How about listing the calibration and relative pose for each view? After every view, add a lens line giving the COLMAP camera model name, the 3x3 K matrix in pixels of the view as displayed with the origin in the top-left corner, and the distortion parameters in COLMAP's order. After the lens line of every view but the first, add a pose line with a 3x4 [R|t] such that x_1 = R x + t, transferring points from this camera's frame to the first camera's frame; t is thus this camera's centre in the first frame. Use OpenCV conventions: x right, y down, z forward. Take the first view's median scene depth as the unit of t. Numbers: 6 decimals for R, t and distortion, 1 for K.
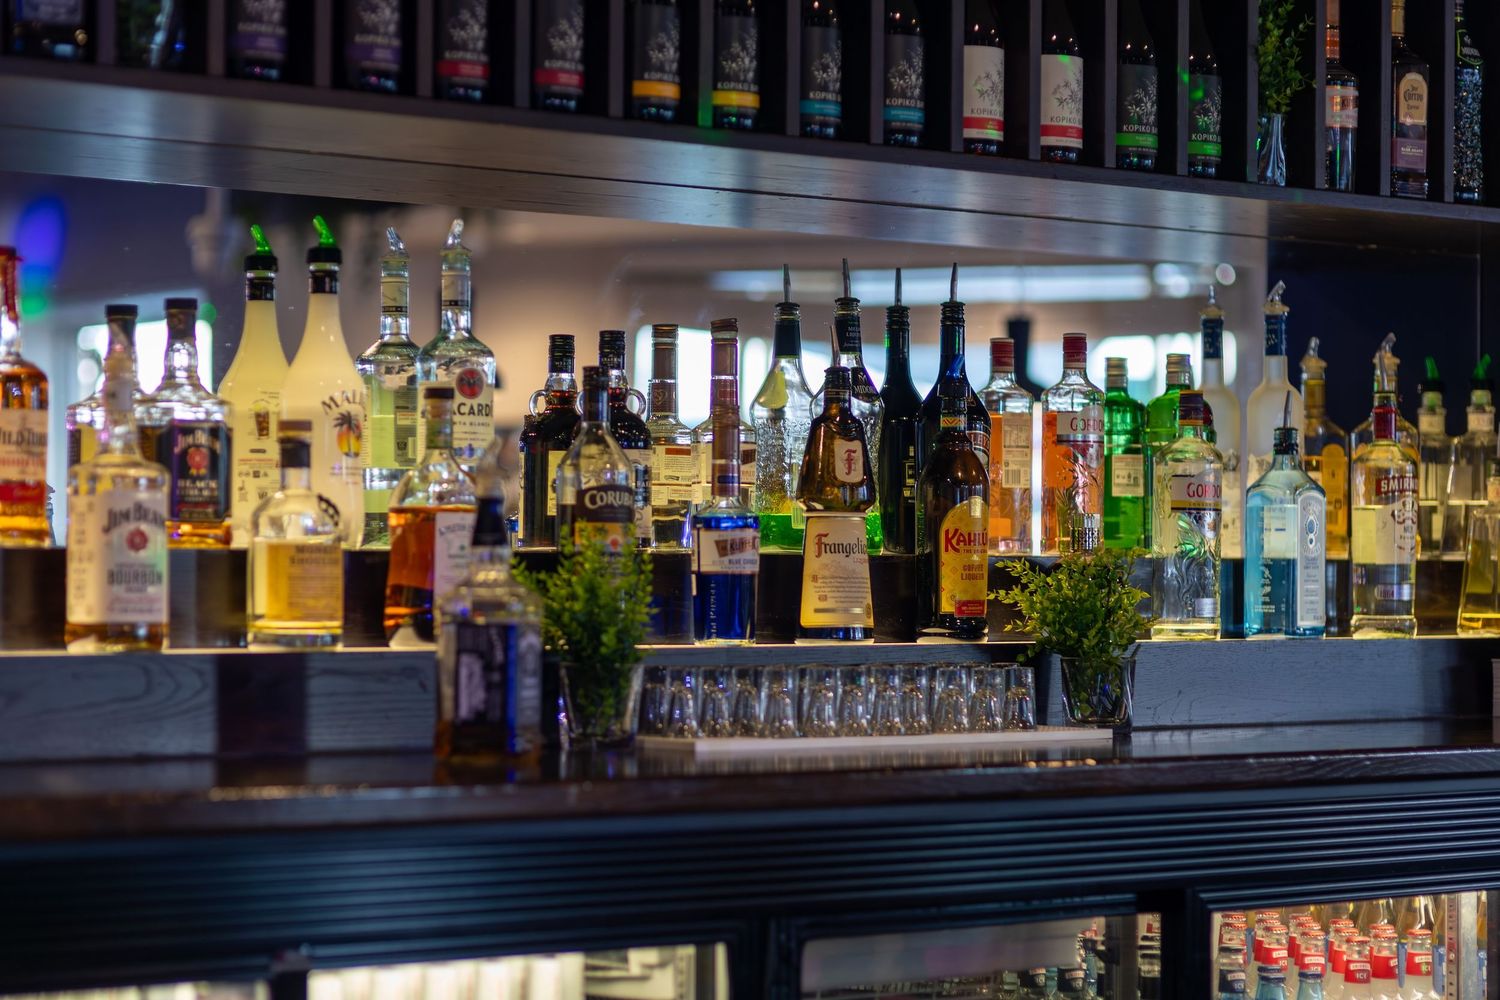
lens RADIAL K [[3591.7, 0, 744.4], [0, 3591.7, 538.4], [0, 0, 1]] dist [0.025060, -0.229438]
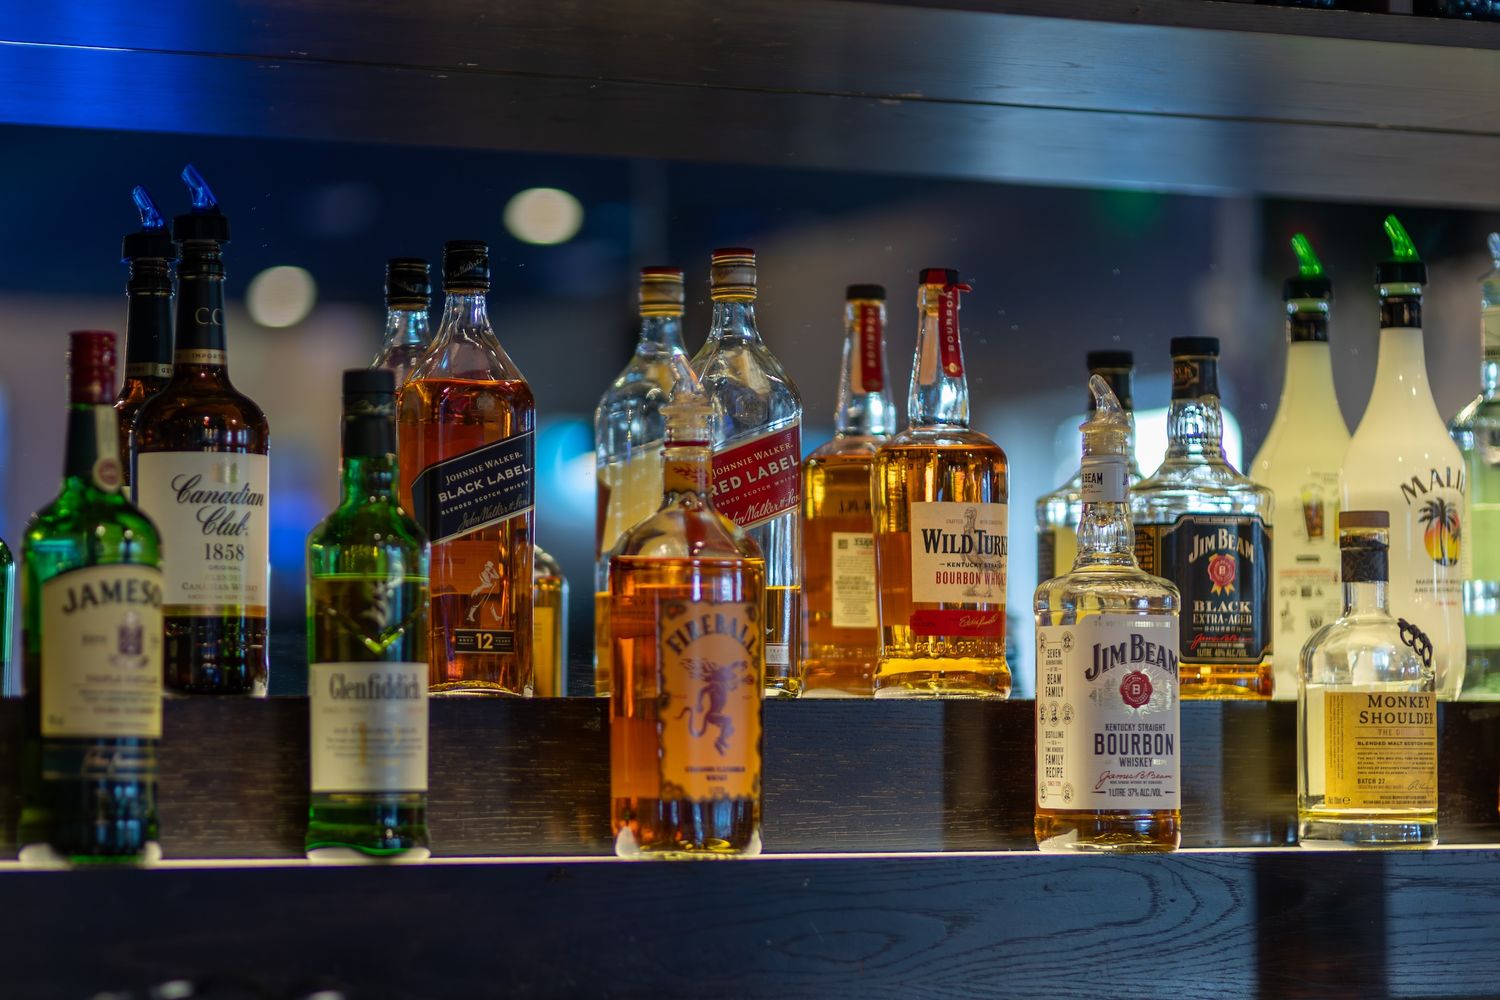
lens RADIAL K [[3591.7, 0, 744.4], [0, 3591.7, 538.4], [0, 0, 1]] dist [0.025060, -0.229438]
pose [[0.960106, -0.020203, -0.278906, -0.047586], [0.008752, 0.999069, -0.042240, 0.000063], [0.279500, 0.038113, 0.959389, 0.312199]]
